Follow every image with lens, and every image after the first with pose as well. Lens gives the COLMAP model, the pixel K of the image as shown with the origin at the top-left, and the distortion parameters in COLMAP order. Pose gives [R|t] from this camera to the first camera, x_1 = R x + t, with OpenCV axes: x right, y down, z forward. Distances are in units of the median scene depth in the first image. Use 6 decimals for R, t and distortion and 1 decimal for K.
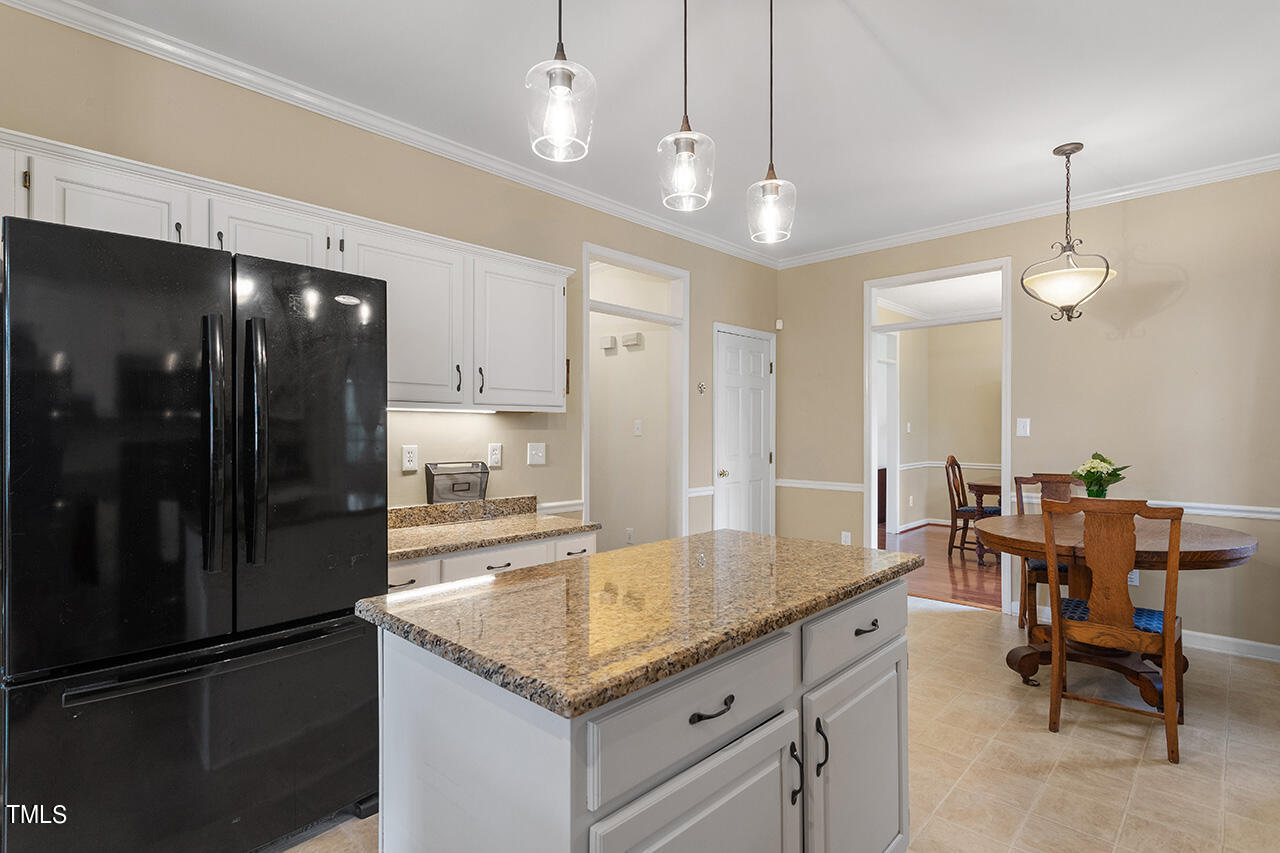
lens RADIAL K [[620.3, 0, 640.0], [0, 620.3, 426.5], [0, 0, 1]] dist [-0.001727, -0.000165]
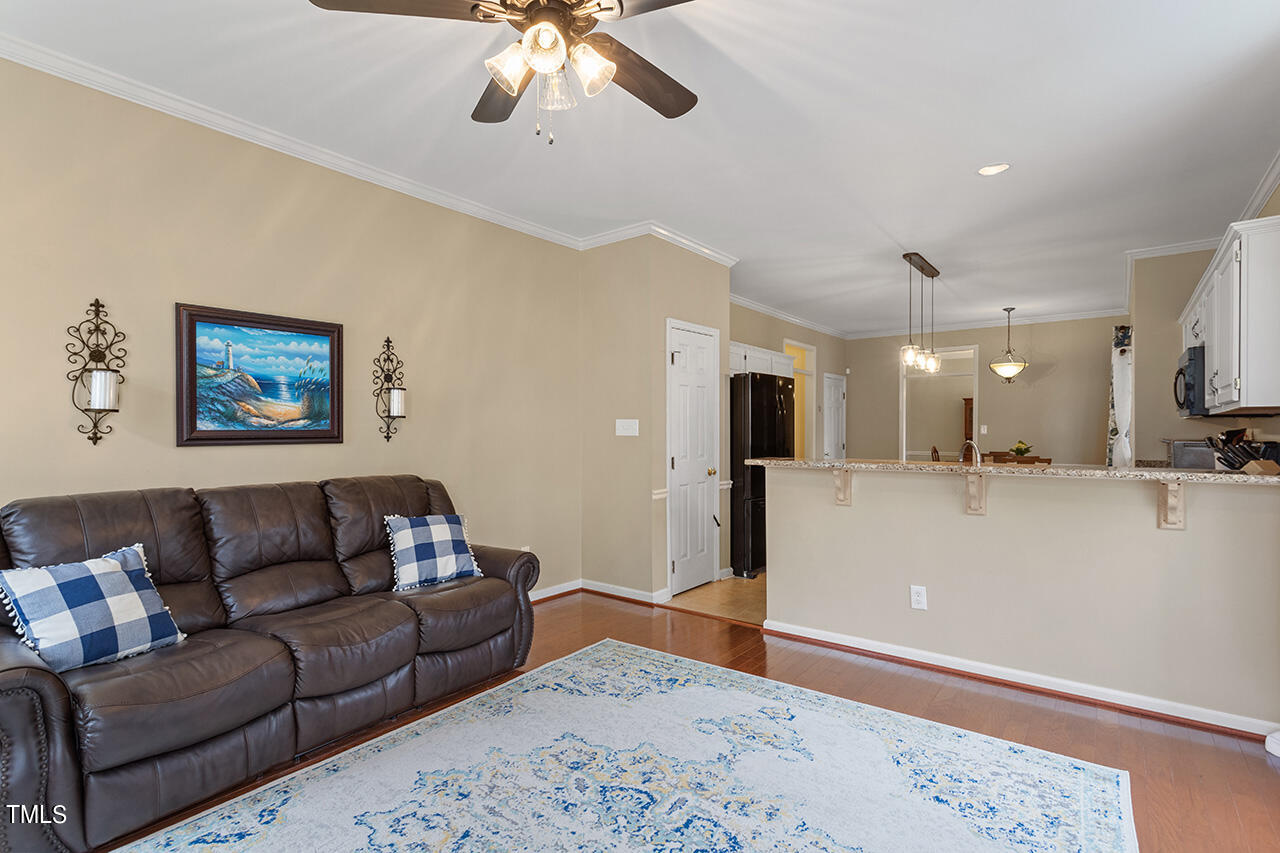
lens RADIAL K [[620.3, 0, 640.0], [0, 620.3, 426.5], [0, 0, 1]] dist [-0.001727, -0.000165]
pose [[0.994654, 0.002623, 0.103233, -0.900268], [-0.002330, 0.999993, -0.002959, -0.000431], [-0.103240, 0.002703, 0.994653, -1.139638]]
